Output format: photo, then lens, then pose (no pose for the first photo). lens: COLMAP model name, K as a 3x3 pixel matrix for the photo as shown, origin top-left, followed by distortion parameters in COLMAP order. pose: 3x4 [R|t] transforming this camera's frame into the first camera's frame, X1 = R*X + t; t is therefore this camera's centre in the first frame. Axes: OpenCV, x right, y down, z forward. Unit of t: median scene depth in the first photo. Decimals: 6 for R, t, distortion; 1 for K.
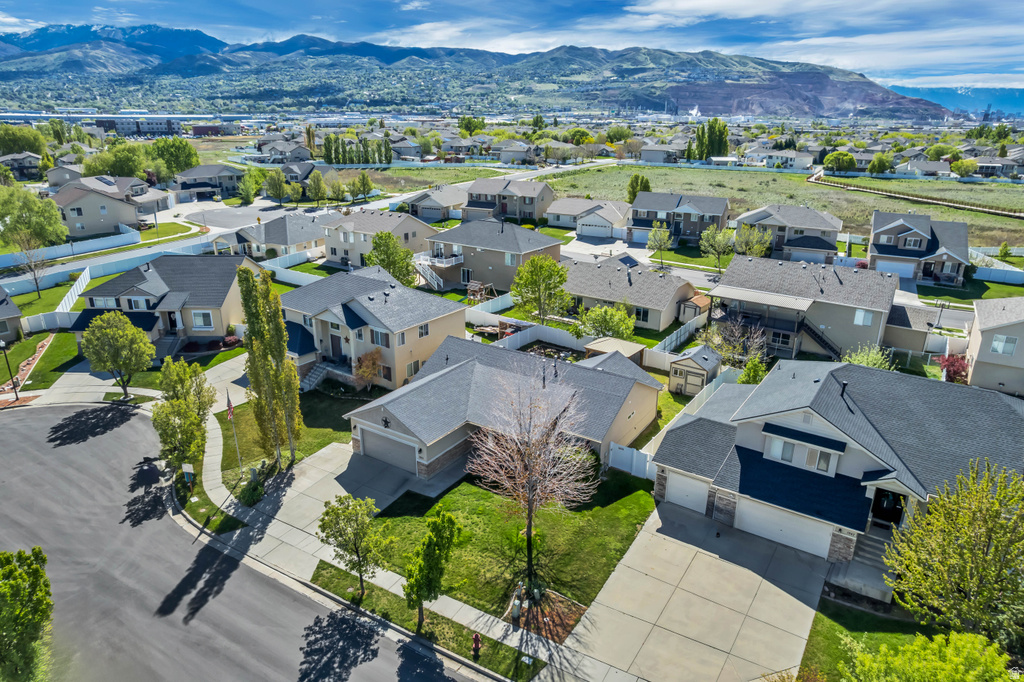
lens RADIAL K [[658.8, 0, 517.3], [0, 658.8, 324.1], [0, 0, 1]] dist [-0.085546, 0.083150]
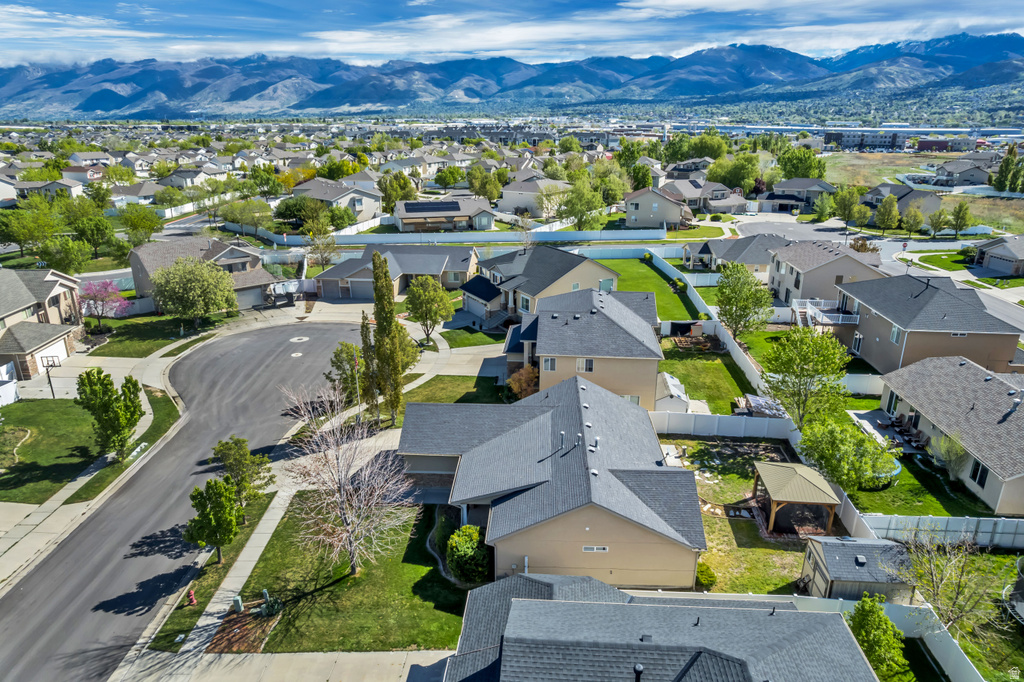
lens RADIAL K [[658.8, 0, 517.3], [0, 658.8, 324.1], [0, 0, 1]] dist [-0.085546, 0.083150]
pose [[0.506282, 0.250896, -0.825063, 0.216402], [-0.266351, 0.955458, 0.127107, -0.053571], [0.820204, 0.155405, 0.550558, 0.164582]]
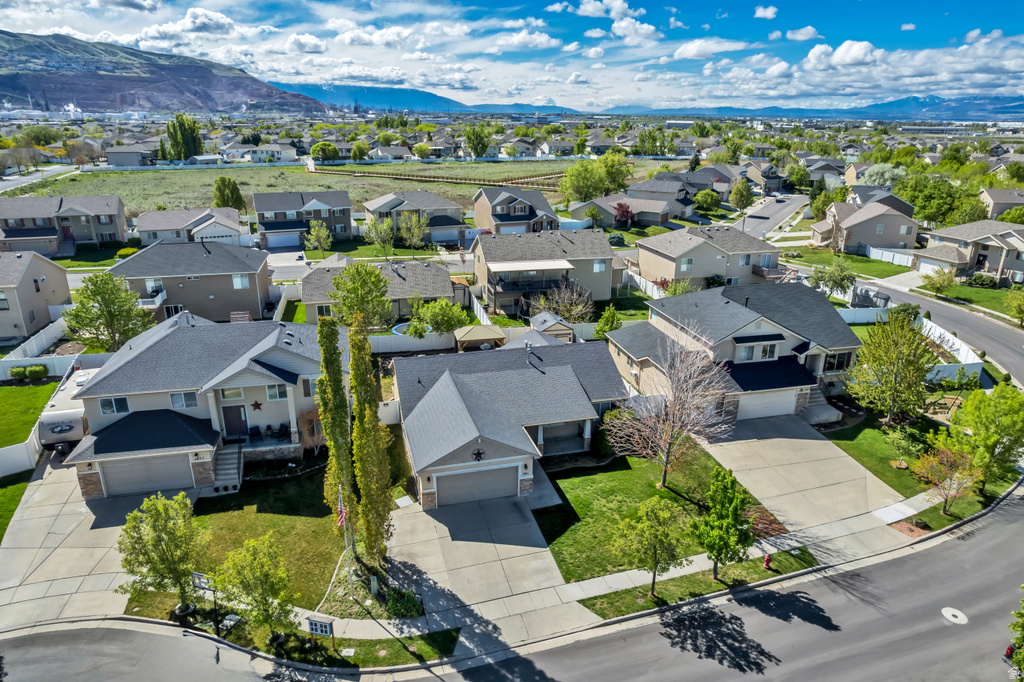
lens RADIAL K [[658.8, 0, 517.3], [0, 658.8, 324.1], [0, 0, 1]] dist [-0.085546, 0.083150]
pose [[0.664649, -0.231996, 0.710225, -0.231404], [0.226344, 0.968424, 0.104517, -0.031532], [-0.712046, 0.091288, 0.696173, 0.099686]]
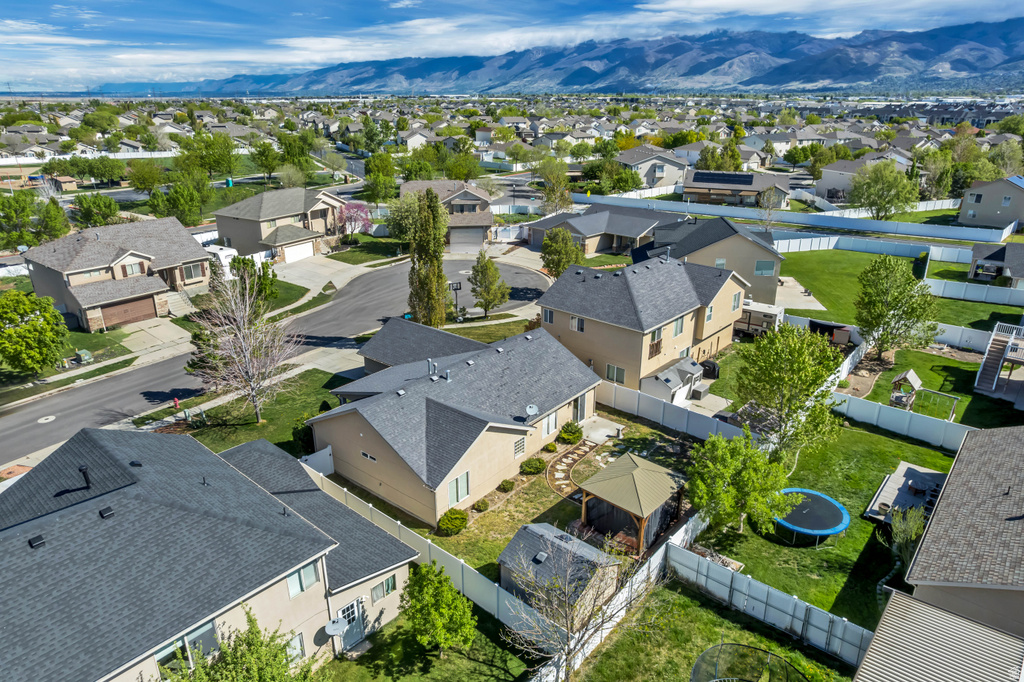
lens RADIAL K [[658.8, 0, 517.3], [0, 658.8, 324.1], [0, 0, 1]] dist [-0.085546, 0.083150]
pose [[-0.104890, 0.322288, -0.940813, 0.273355], [-0.311259, 0.887862, 0.338850, -0.103725], [0.944519, 0.328378, 0.007187, 0.364742]]
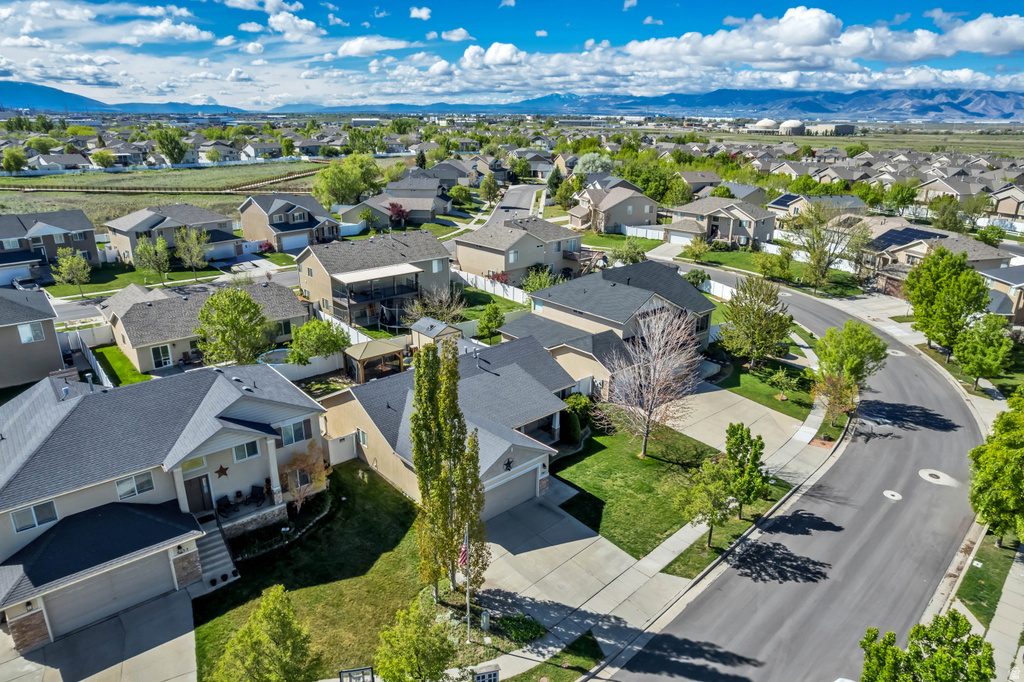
lens RADIAL K [[658.8, 0, 517.3], [0, 658.8, 324.1], [0, 0, 1]] dist [-0.085546, 0.083150]
pose [[0.256286, -0.302677, 0.917989, -0.288558], [0.291114, 0.929783, 0.225292, -0.066569], [-0.921721, 0.209501, 0.326404, 0.203190]]
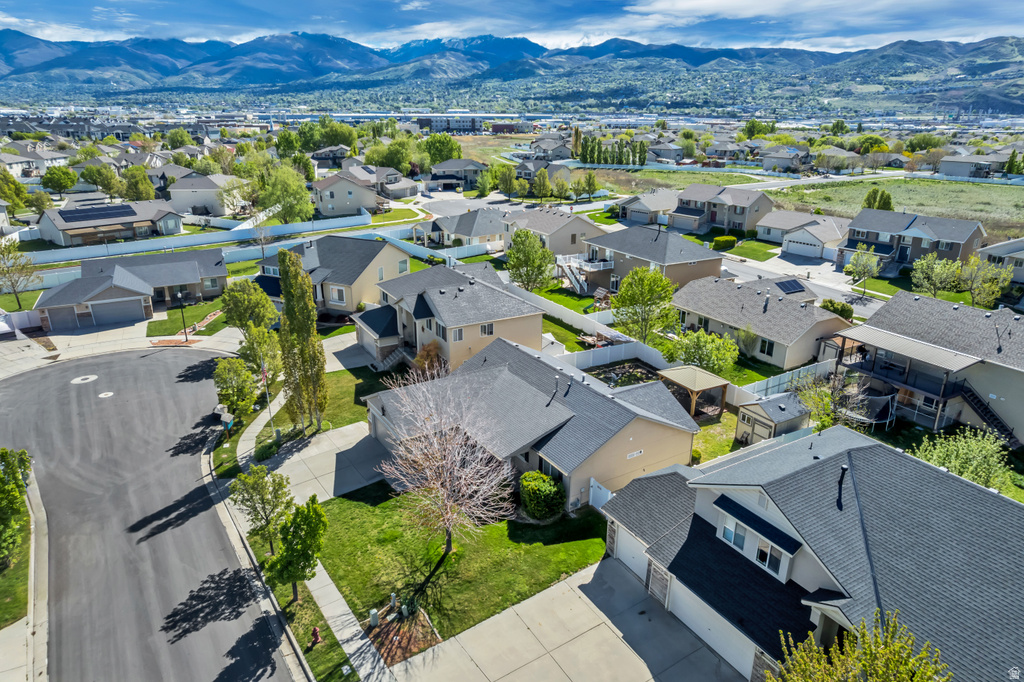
lens RADIAL K [[658.8, 0, 517.3], [0, 658.8, 324.1], [0, 0, 1]] dist [-0.085546, 0.083150]
pose [[0.906687, 0.129330, -0.401487, 0.118994], [-0.130461, 0.991147, 0.024653, -0.011669], [0.401121, 0.030025, 0.915533, 0.040802]]
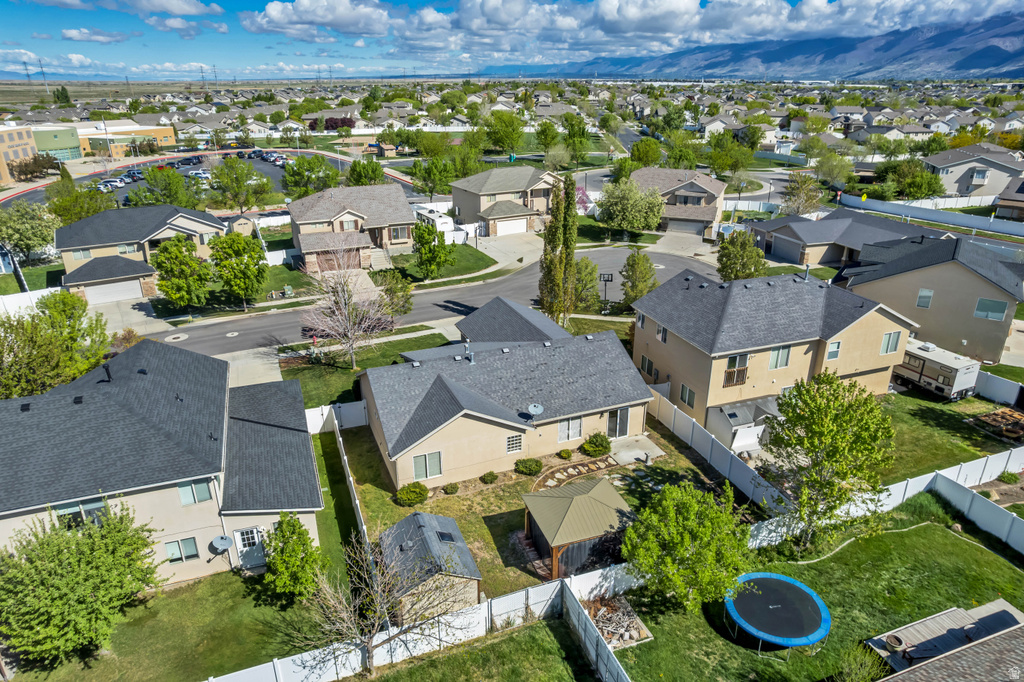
lens RADIAL K [[658.8, 0, 517.3], [0, 658.8, 324.1], [0, 0, 1]] dist [-0.085546, 0.083150]
pose [[-0.566824, 0.283357, -0.773576, 0.225875], [-0.260815, 0.828971, 0.494755, -0.137894], [0.781464, 0.482200, -0.395977, 0.465490]]
